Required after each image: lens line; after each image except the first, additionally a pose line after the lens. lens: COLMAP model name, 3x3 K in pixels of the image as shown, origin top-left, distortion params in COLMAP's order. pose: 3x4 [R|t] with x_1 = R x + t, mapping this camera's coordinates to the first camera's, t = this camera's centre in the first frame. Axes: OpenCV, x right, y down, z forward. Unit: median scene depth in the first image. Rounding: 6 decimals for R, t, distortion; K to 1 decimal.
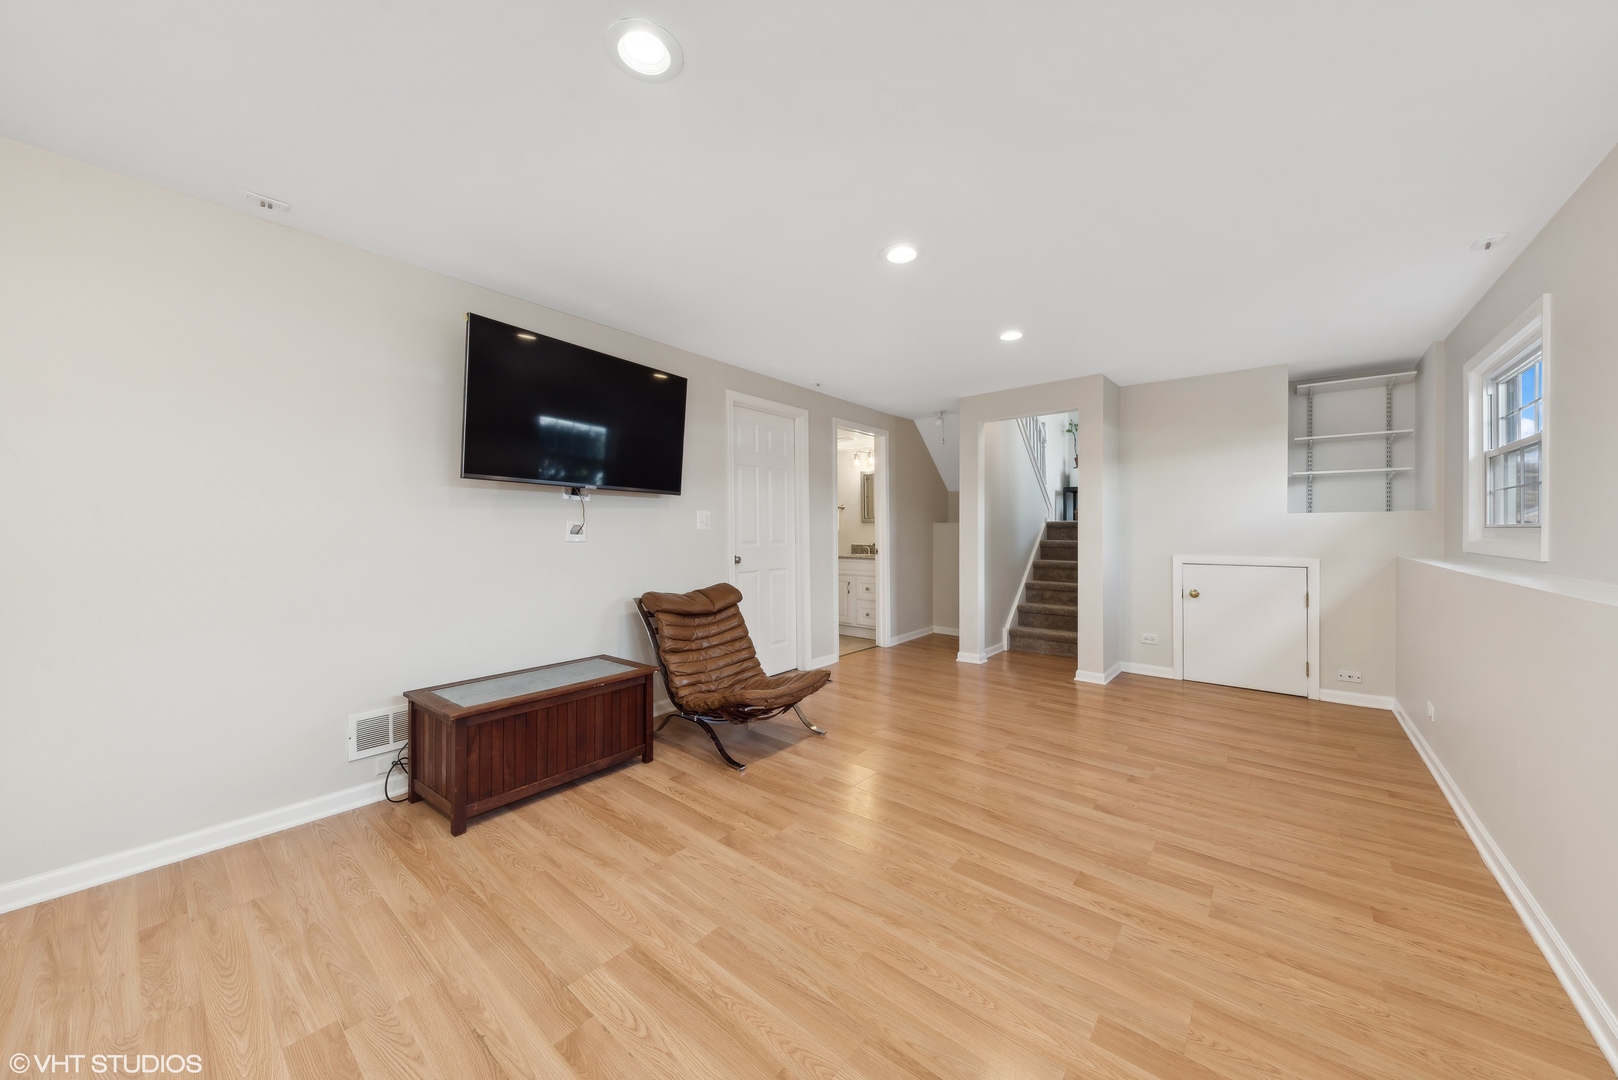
lens RADIAL K [[569.0, 0, 807.6], [0, 569.0, 532.4], [0, 0, 1]] dist [0.008561, -0.002138]
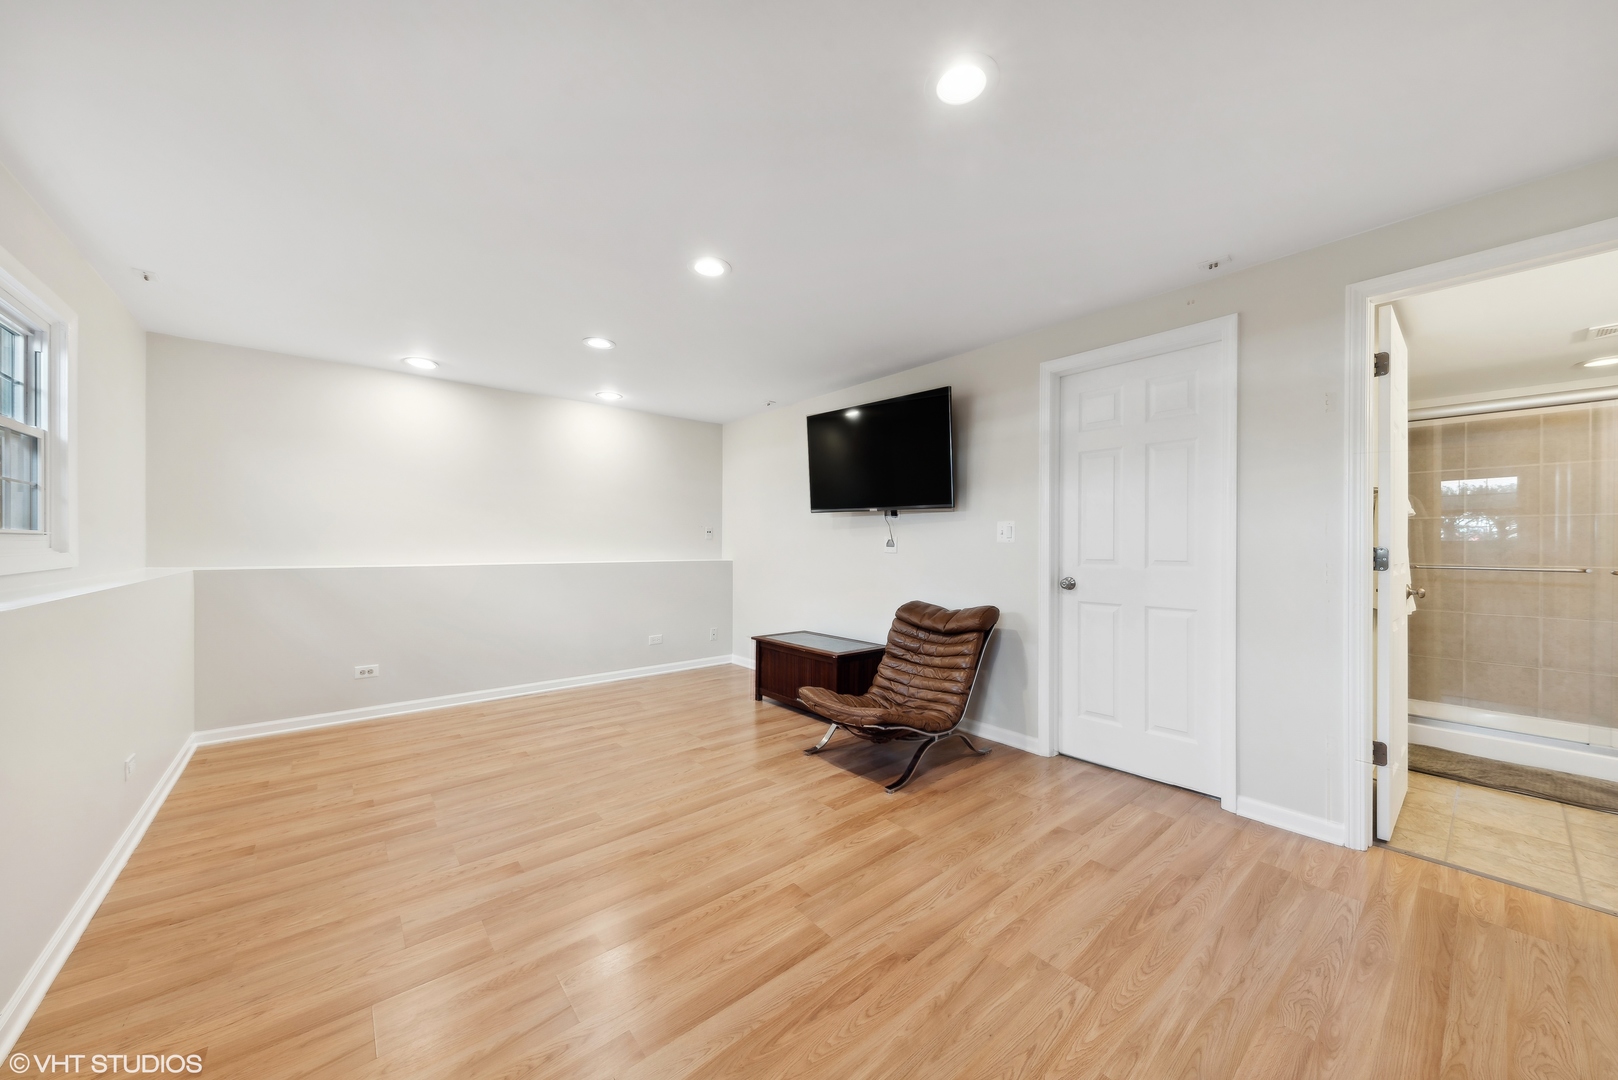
lens RADIAL K [[569.0, 0, 815.3], [0, 569.0, 543.3], [0, 0, 1]] dist [0.008561, -0.002138]
pose [[-0.173544, -0.002213, -0.984824, 1.061605], [-0.005521, 0.999984, -0.001274, -0.003225], [0.984811, 0.005216, -0.173553, 1.279229]]
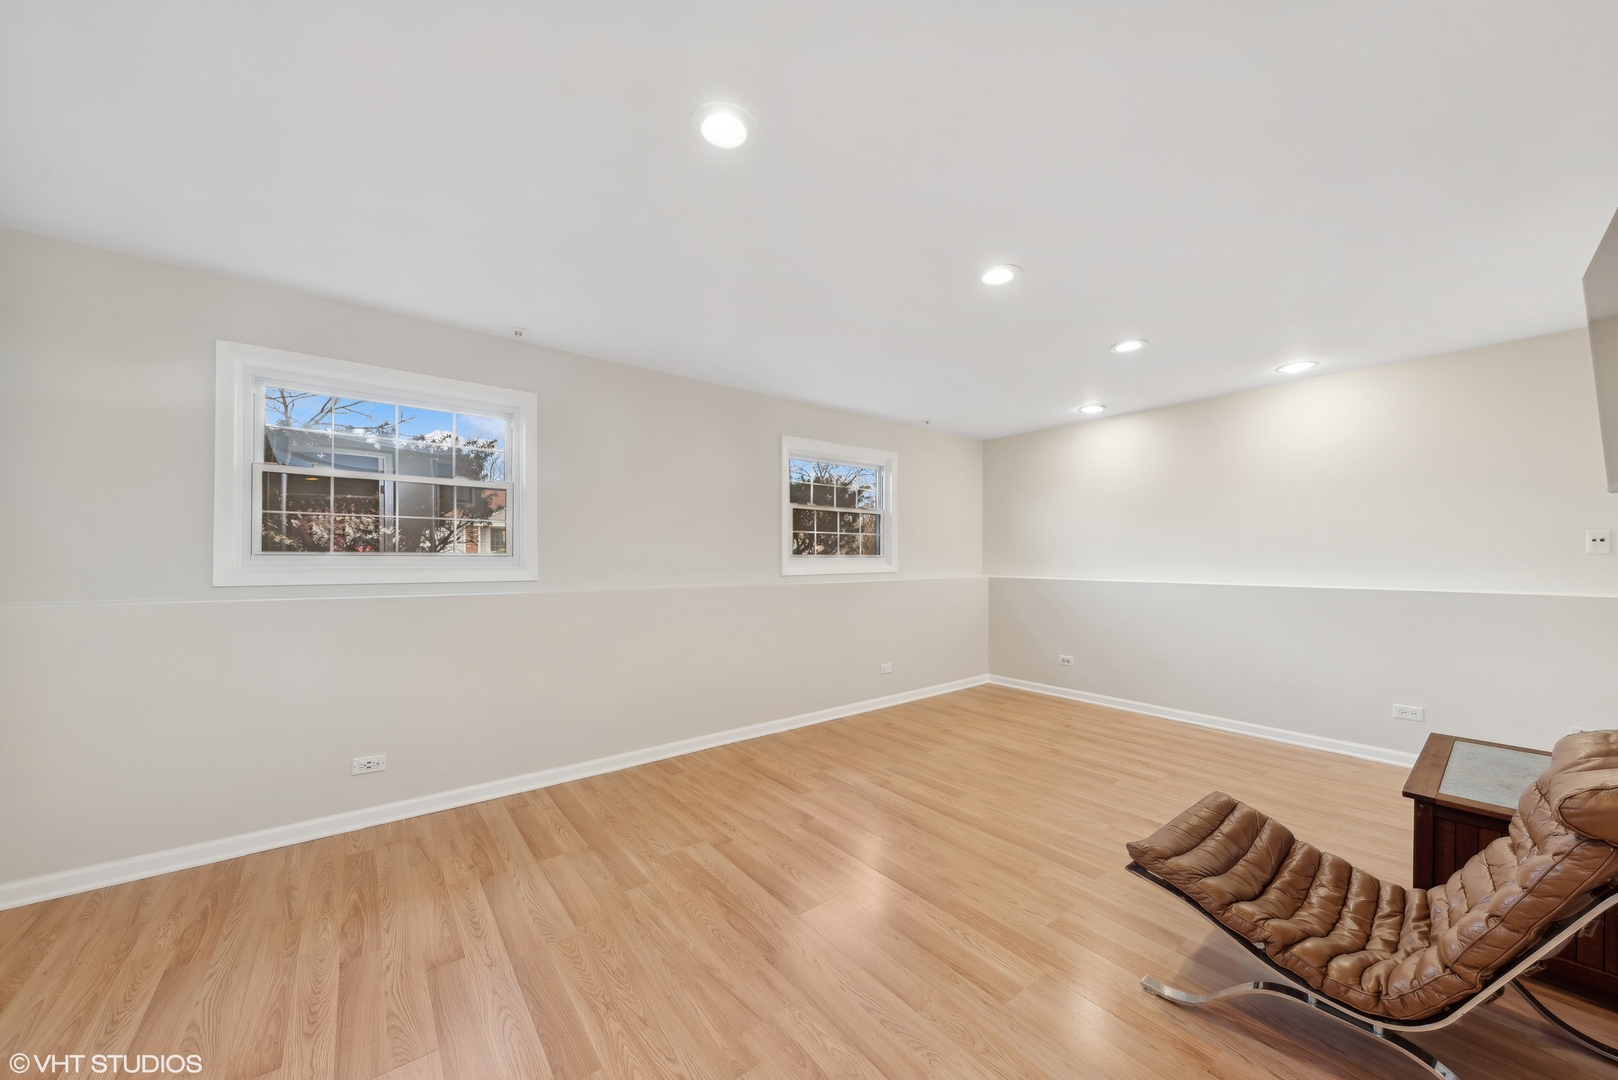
lens RADIAL K [[569.0, 0, 820.0], [0, 569.0, 550.0], [0, 0, 1]] dist [0.008561, -0.002138]
pose [[-0.980414, -0.002184, 0.196935, 0.254582], [-0.004142, 0.999946, -0.009530, -0.014758], [-0.196904, -0.010160, -0.980370, 1.899750]]
